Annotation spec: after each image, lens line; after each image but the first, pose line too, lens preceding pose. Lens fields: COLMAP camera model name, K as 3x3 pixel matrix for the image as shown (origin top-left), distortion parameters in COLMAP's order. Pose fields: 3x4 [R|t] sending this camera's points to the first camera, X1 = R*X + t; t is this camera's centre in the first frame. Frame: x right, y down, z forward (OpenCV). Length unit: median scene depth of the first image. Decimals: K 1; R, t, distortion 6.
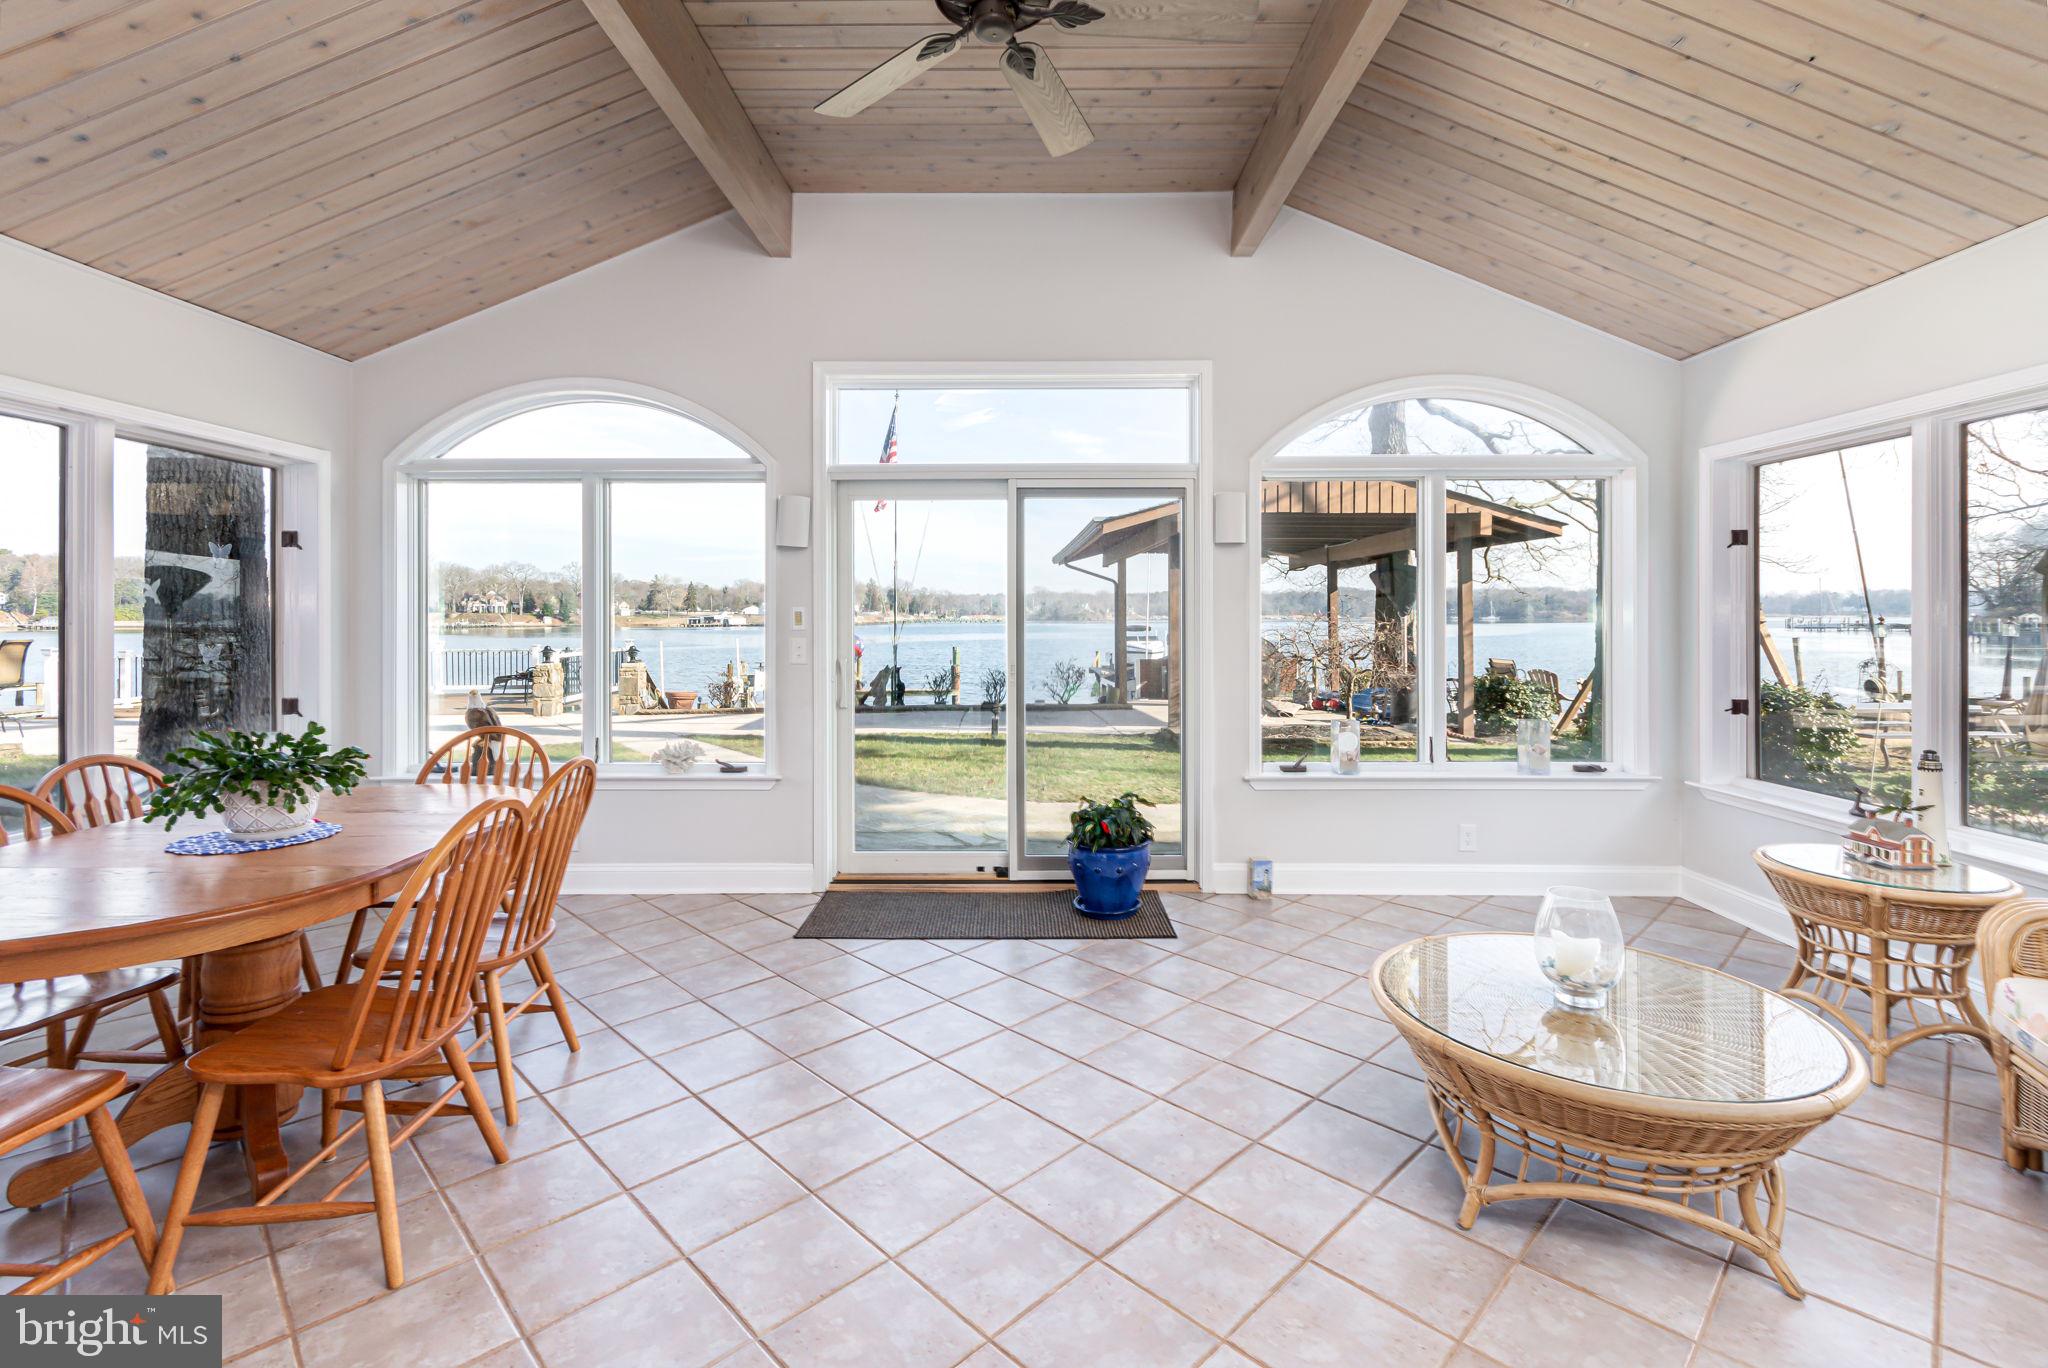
lens RADIAL K [[928.1, 0, 1046.7], [0, 928.1, 607.8], [0, 0, 1]] dist [-0.026510, -0.000187]
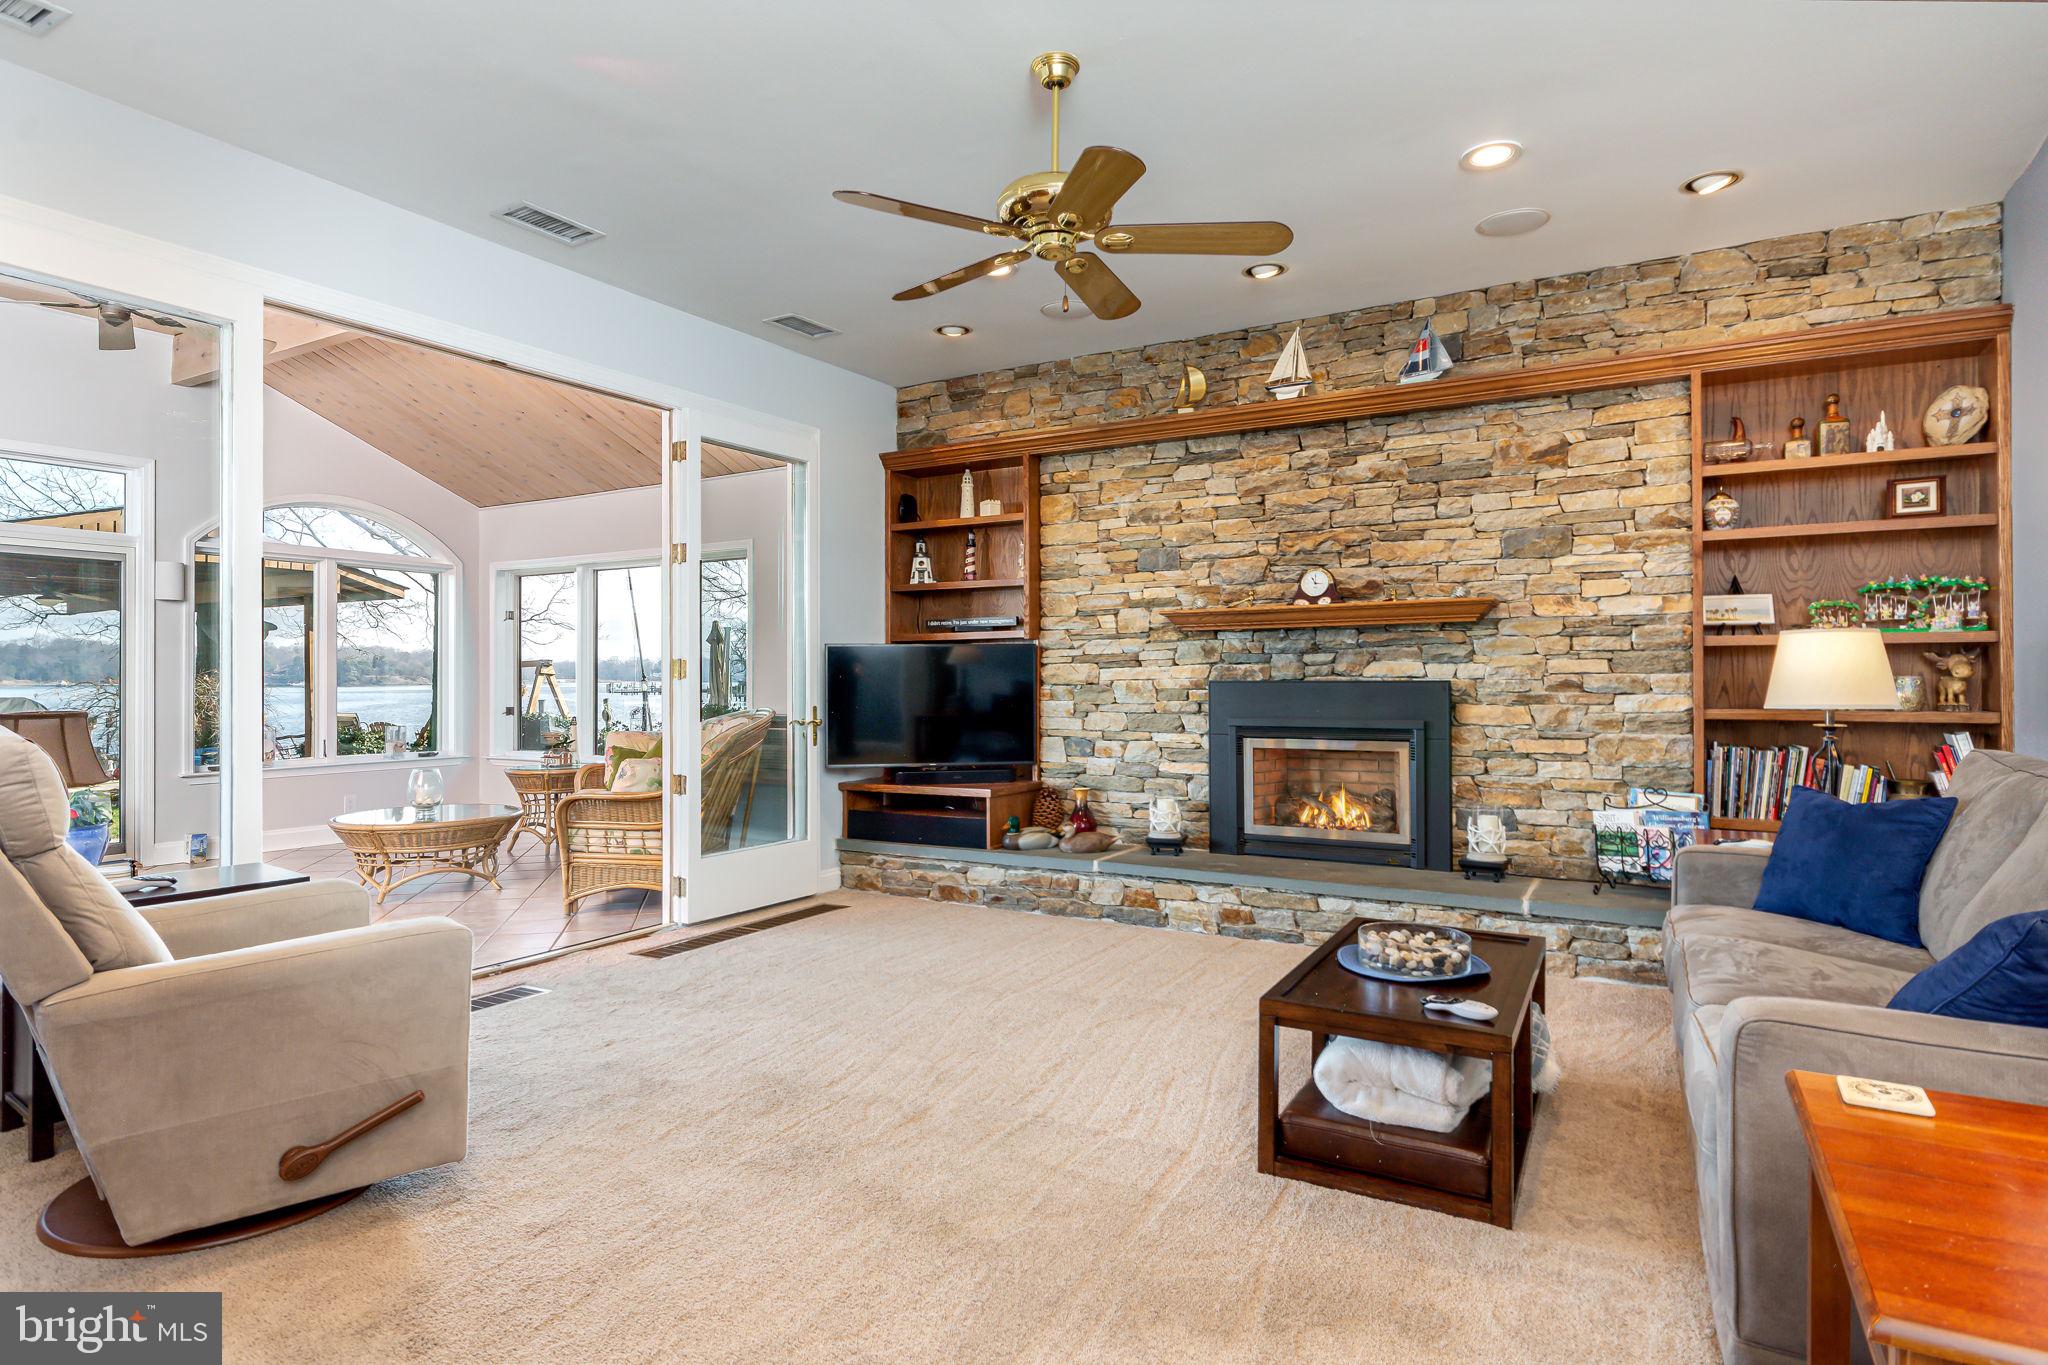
lens RADIAL K [[1074.1, 0, 1014.4], [0, 1074.1, 668.7], [0, 0, 1]] dist [-0.002293, -0.001462]
pose [[0.510285, 0.010695, 0.859939, -0.178671], [-0.006955, 0.999941, -0.008309, 0.010437], [-0.859977, -0.001741, 0.510330, -0.299500]]
